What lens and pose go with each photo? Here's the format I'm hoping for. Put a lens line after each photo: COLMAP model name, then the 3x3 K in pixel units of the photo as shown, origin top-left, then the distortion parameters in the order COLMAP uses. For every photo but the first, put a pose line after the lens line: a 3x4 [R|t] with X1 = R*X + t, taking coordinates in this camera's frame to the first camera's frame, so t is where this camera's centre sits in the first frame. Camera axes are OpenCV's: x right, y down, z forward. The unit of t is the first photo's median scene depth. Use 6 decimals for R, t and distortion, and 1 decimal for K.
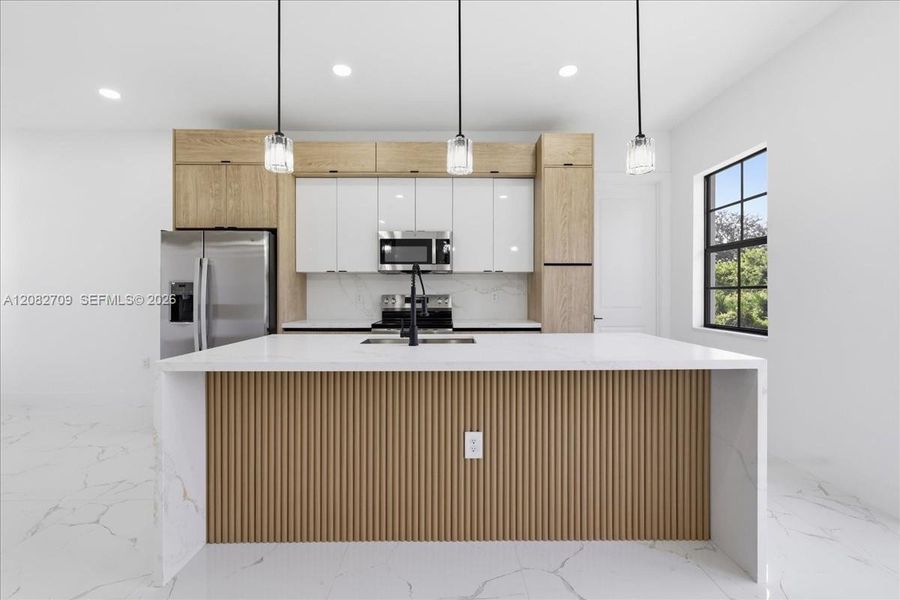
lens RADIAL K [[380.2, 0, 453.0], [0, 380.2, 294.1], [0, 0, 1]] dist [-0.001289, -0.000241]
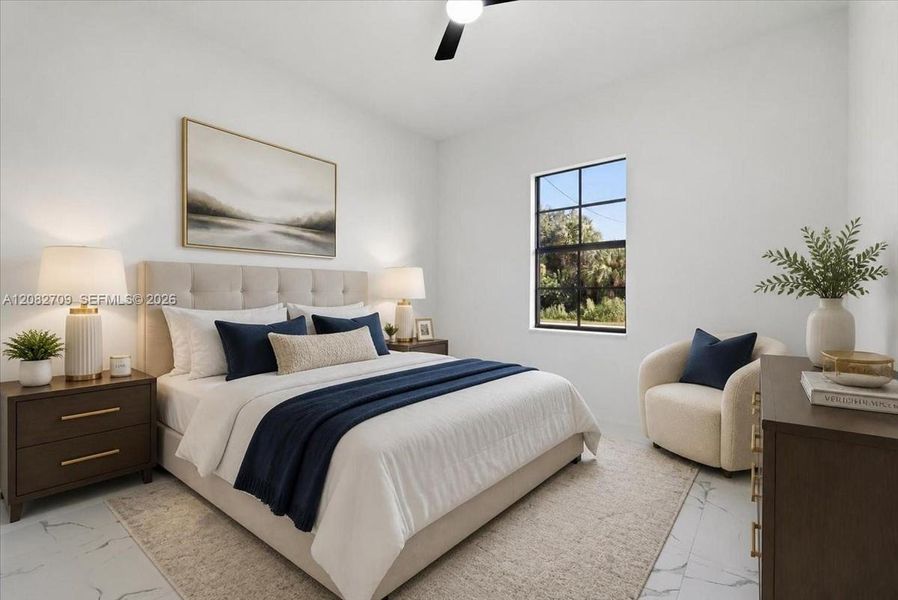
lens RADIAL K [[379.3, 0, 452.0], [0, 379.3, 294.1], [0, 0, 1]] dist [-0.001289, -0.000241]
pose [[0.675230, 0.004473, 0.737594, -0.231662], [-0.003864, 0.999989, -0.002526, 0.000858], [-0.737597, -0.001144, 0.675240, 0.527748]]
